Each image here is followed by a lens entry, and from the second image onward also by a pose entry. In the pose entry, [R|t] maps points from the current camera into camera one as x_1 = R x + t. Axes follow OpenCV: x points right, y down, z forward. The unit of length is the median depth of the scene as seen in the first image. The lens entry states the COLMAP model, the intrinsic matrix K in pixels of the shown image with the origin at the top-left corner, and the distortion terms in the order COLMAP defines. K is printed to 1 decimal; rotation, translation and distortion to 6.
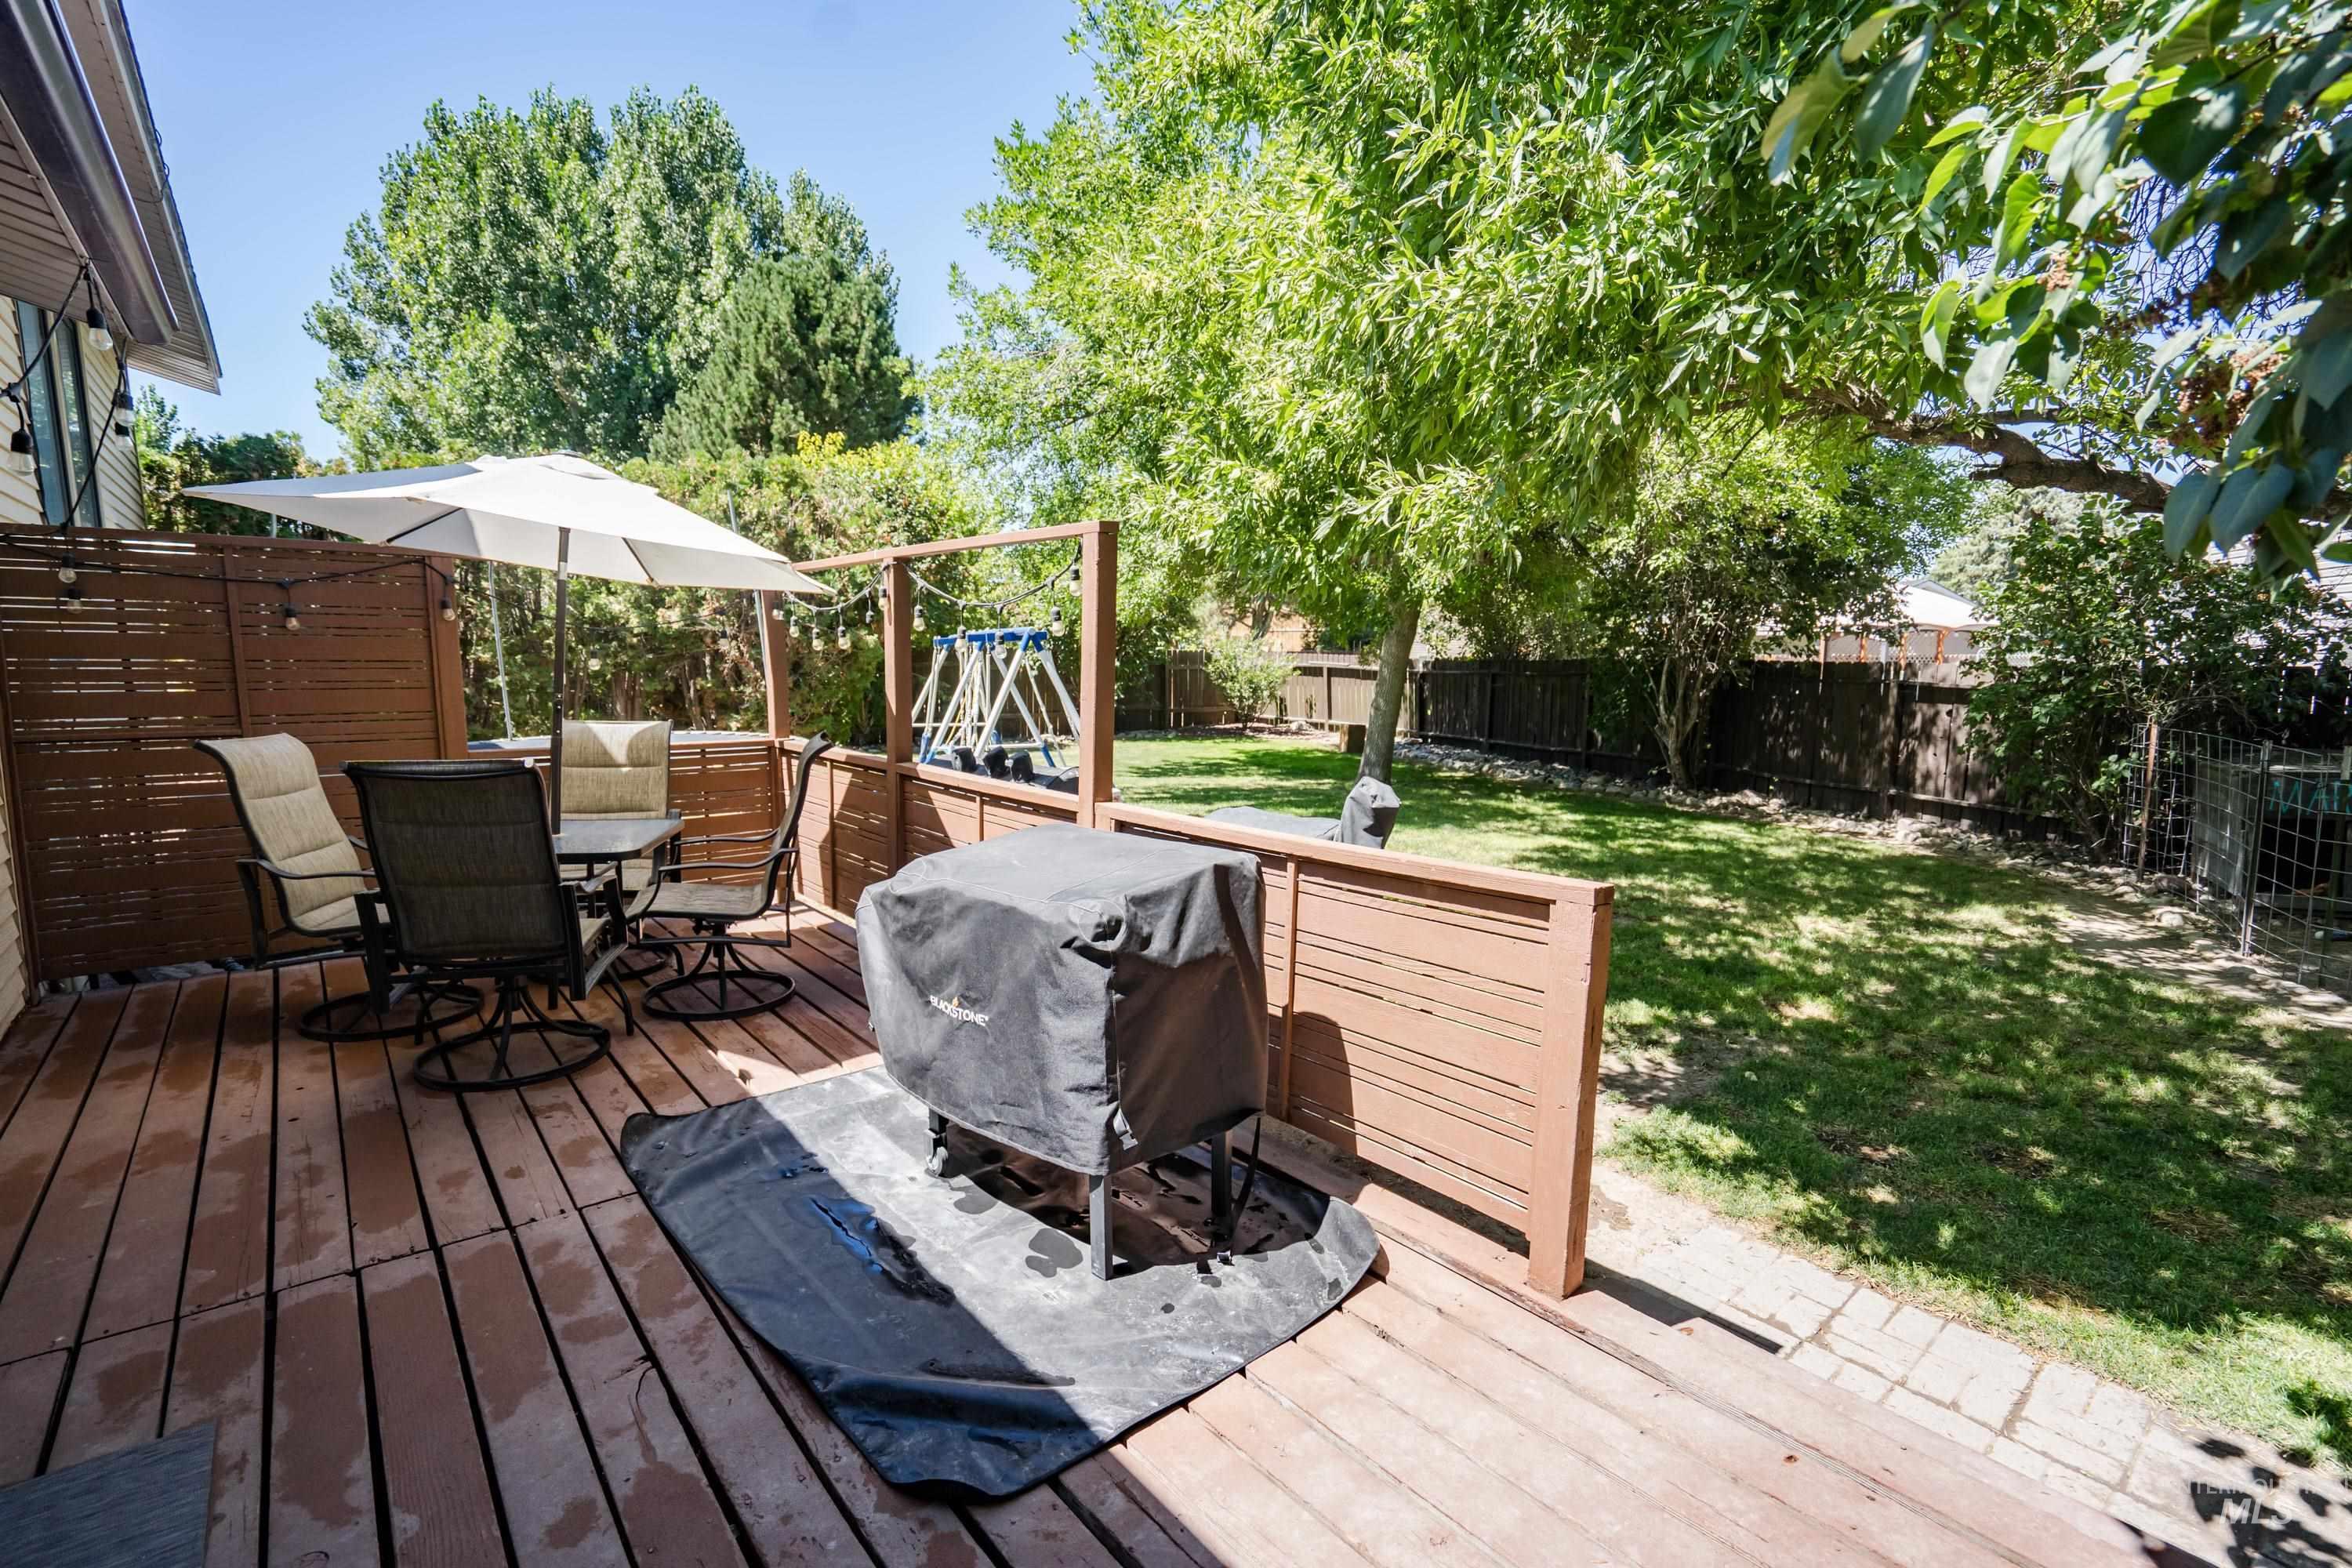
lens RADIAL K [[1058.1, 0, 1176.0], [0, 1058.1, 784.0], [0, 0, 1]] dist [0.043360, 0.000044]
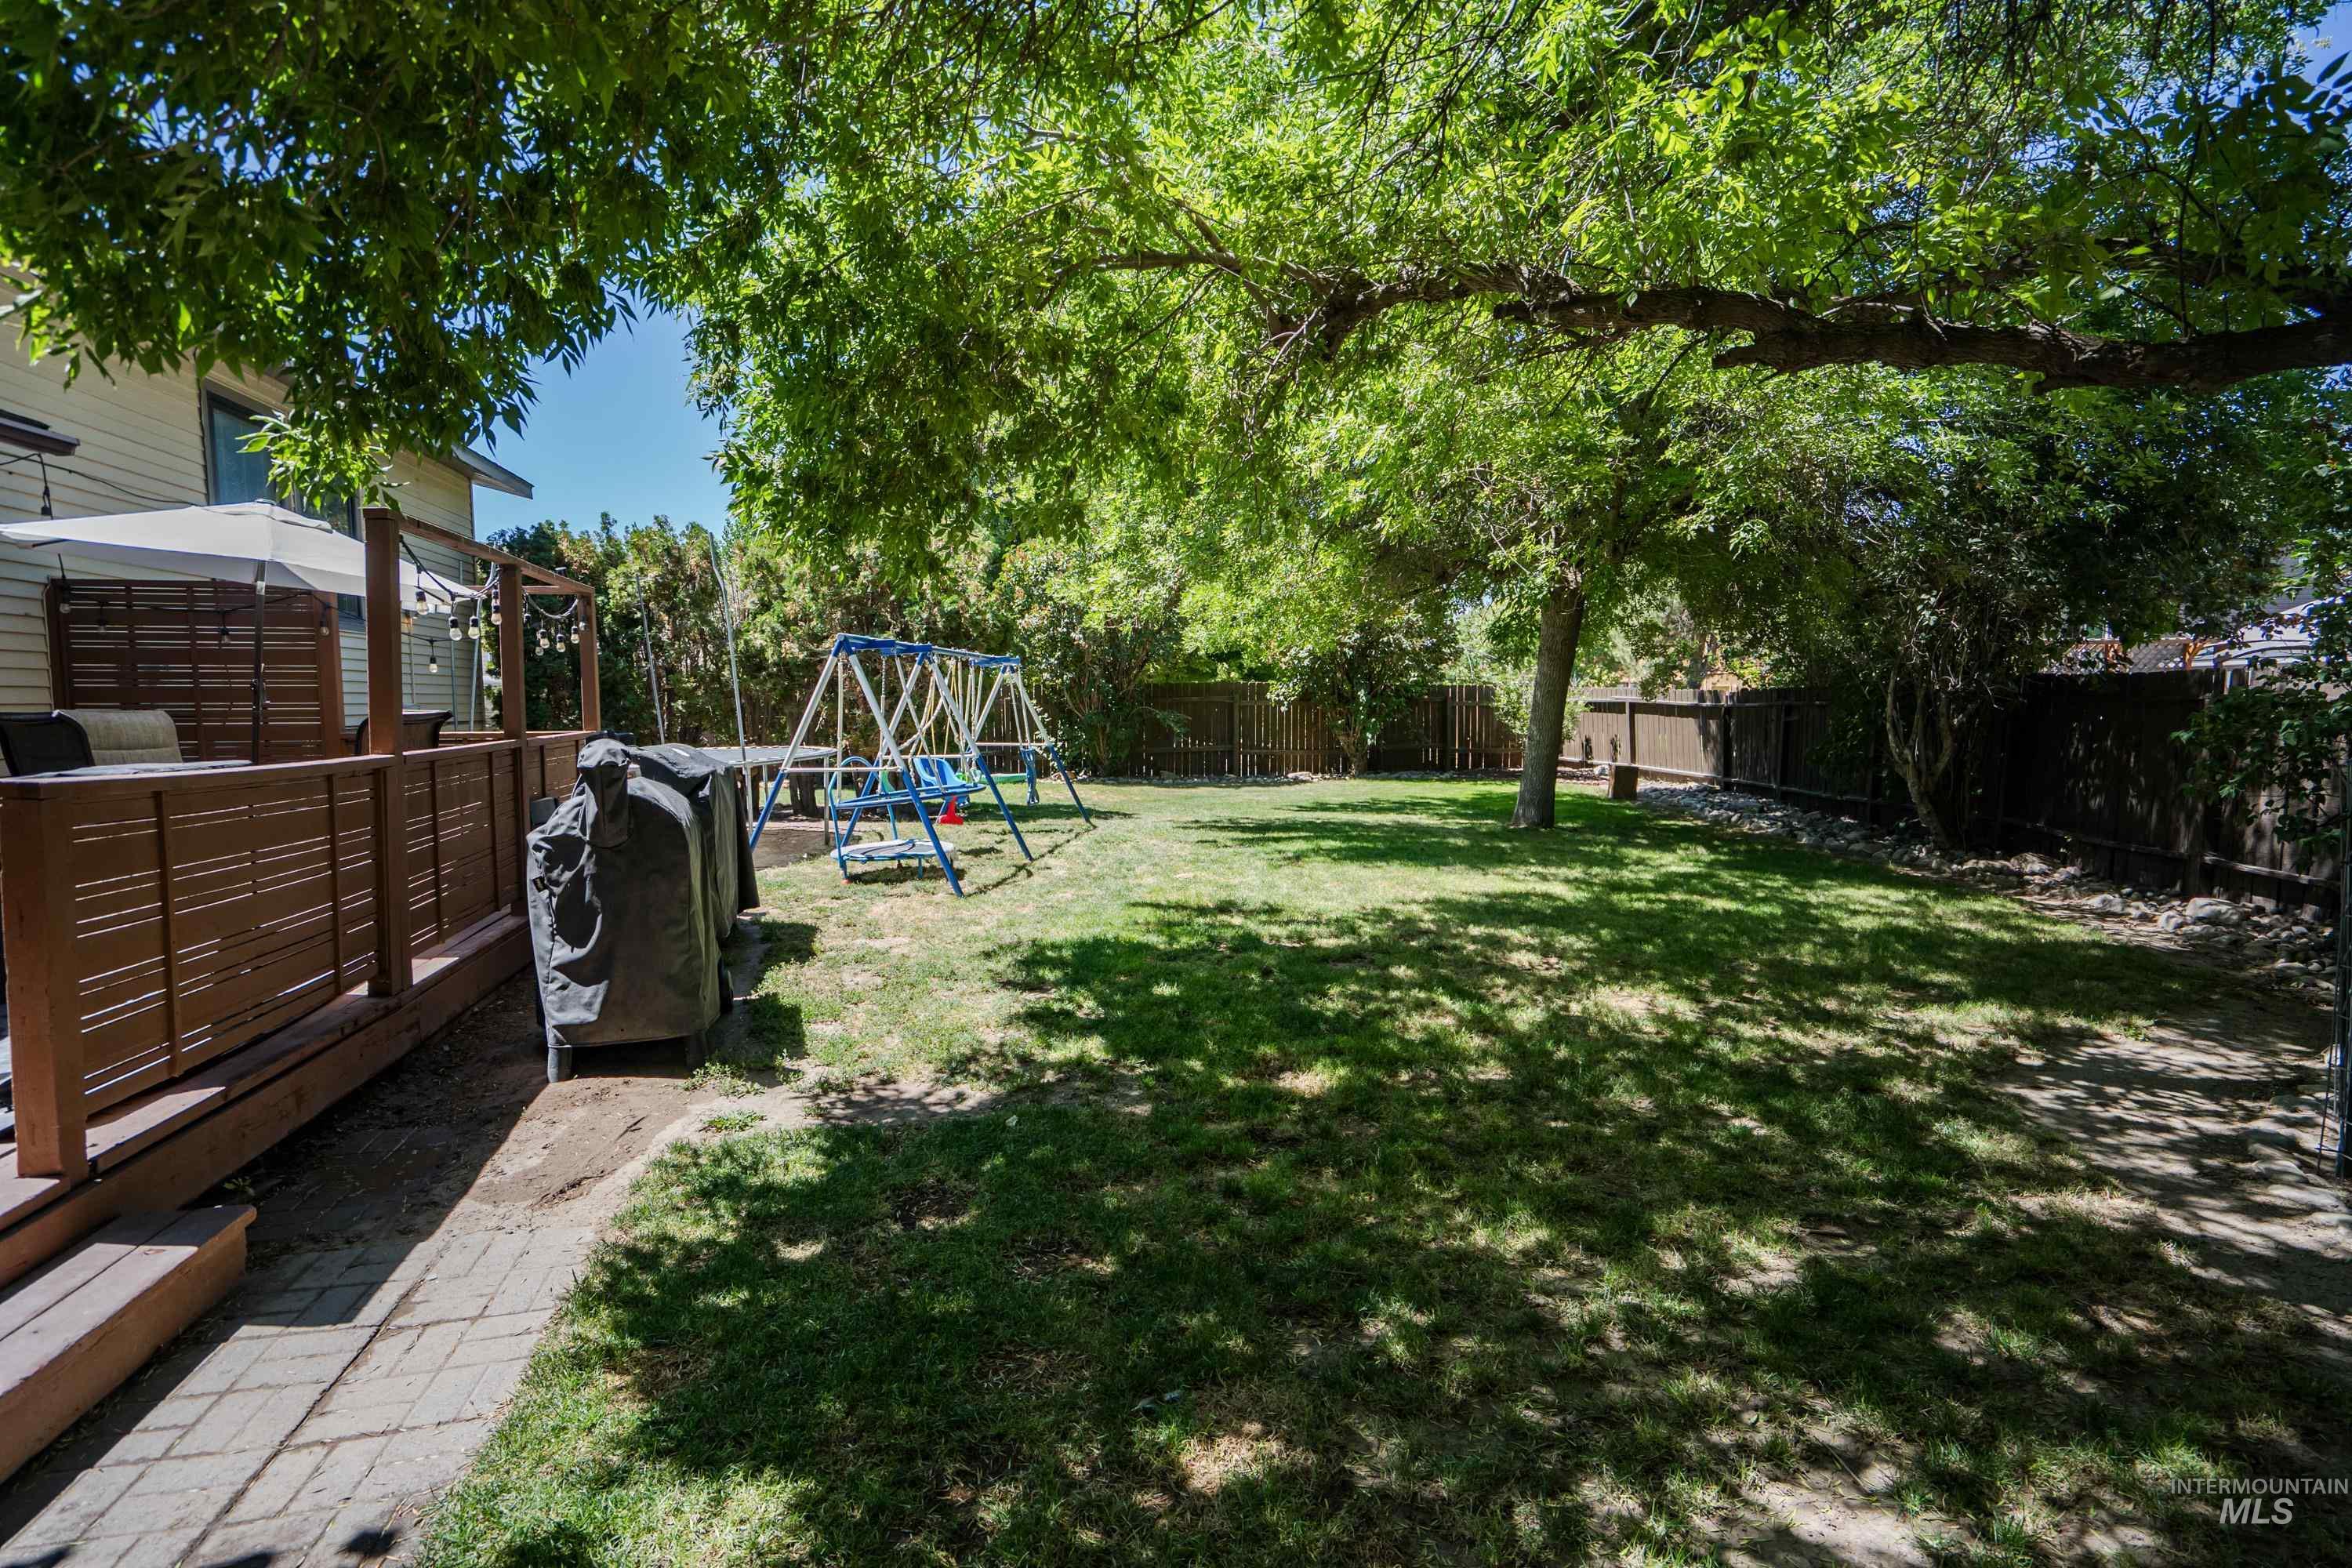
lens RADIAL K [[1055.5, 0, 1176.0], [0, 1055.5, 784.0], [0, 0, 1]] dist [-0.002468, -0.000143]
pose [[0.891249, 0.022166, -0.452972, 0.744482], [-0.045912, 0.998083, -0.041493, 0.032832], [0.451184, 0.057777, 0.890559, 0.251915]]
